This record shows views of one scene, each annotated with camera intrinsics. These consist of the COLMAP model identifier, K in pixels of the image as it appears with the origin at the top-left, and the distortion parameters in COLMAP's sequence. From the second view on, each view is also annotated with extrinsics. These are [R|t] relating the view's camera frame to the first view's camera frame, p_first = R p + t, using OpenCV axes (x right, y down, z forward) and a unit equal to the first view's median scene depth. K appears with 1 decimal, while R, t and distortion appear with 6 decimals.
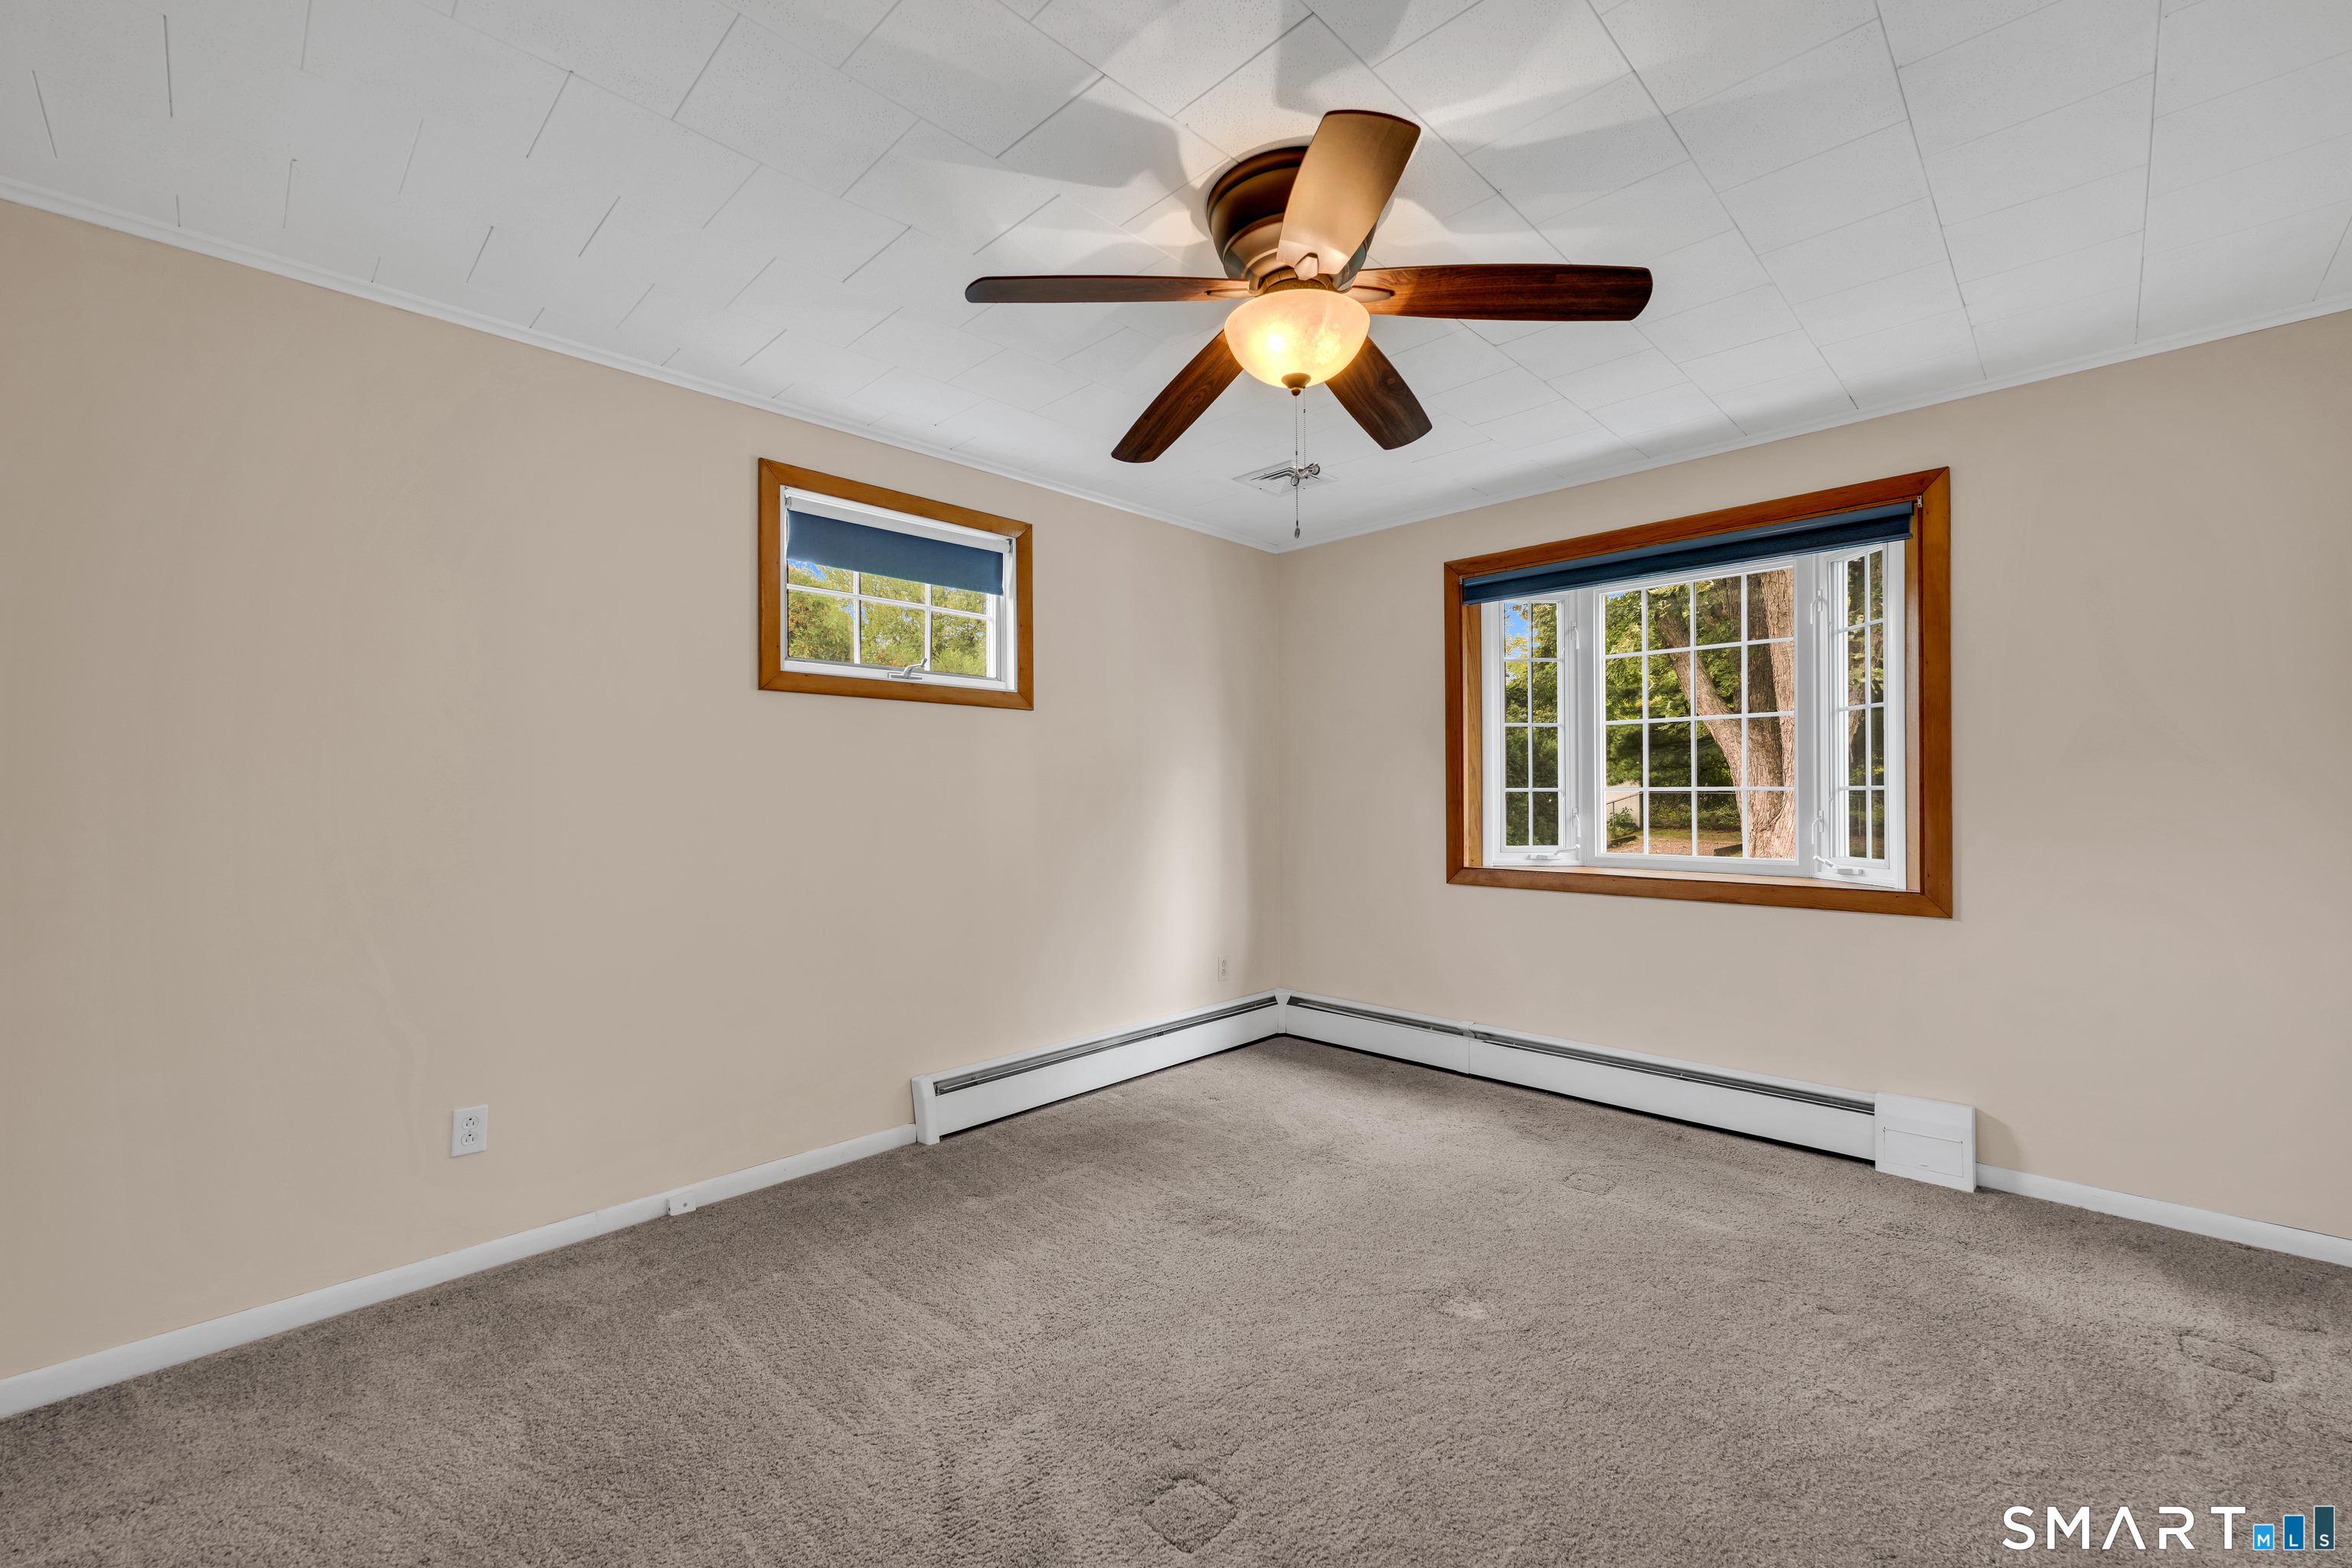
lens RADIAL K [[948.3, 0, 1174.5], [0, 948.3, 782.4], [0, 0, 1]] dist [-0.004127, -0.000055]
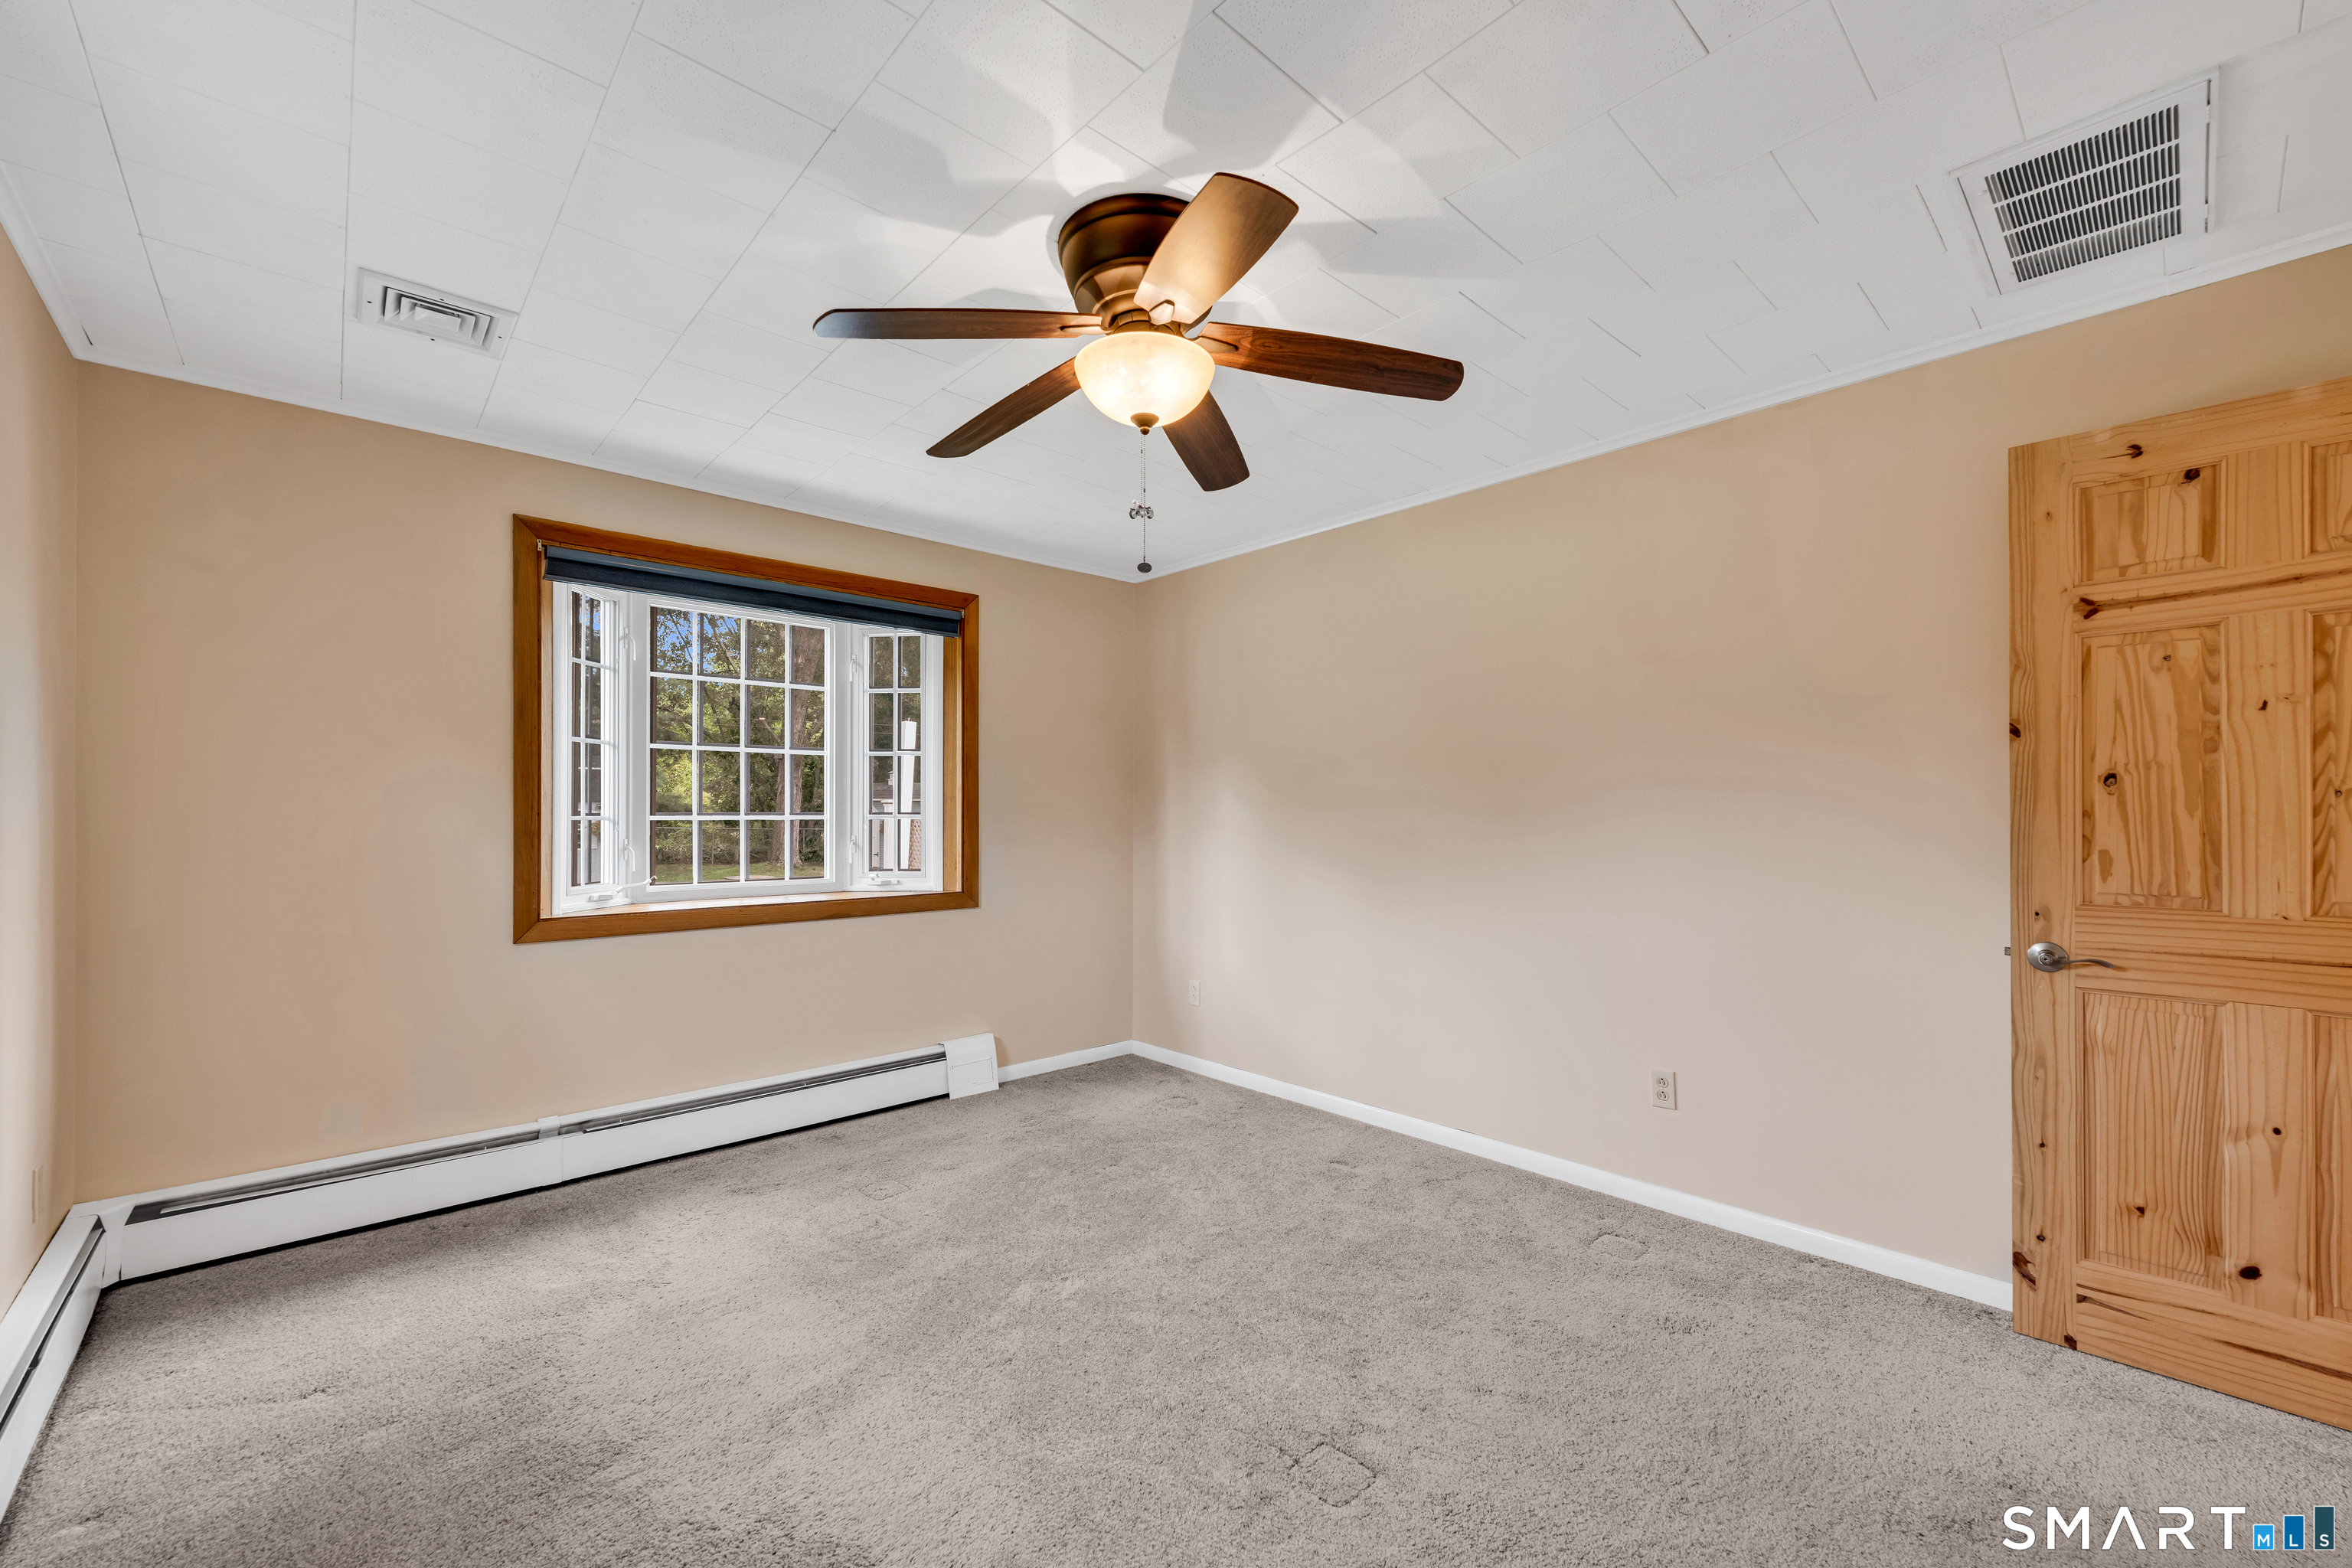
lens RADIAL K [[948.3, 0, 1177.4], [0, 948.3, 805.8], [0, 0, 1]] dist [-0.004127, -0.000055]
pose [[0.040720, 0.015311, 0.999053, -0.521541], [-0.006072, 0.999868, -0.015076, 0.007317], [-0.999152, -0.005452, 0.040807, 0.536524]]
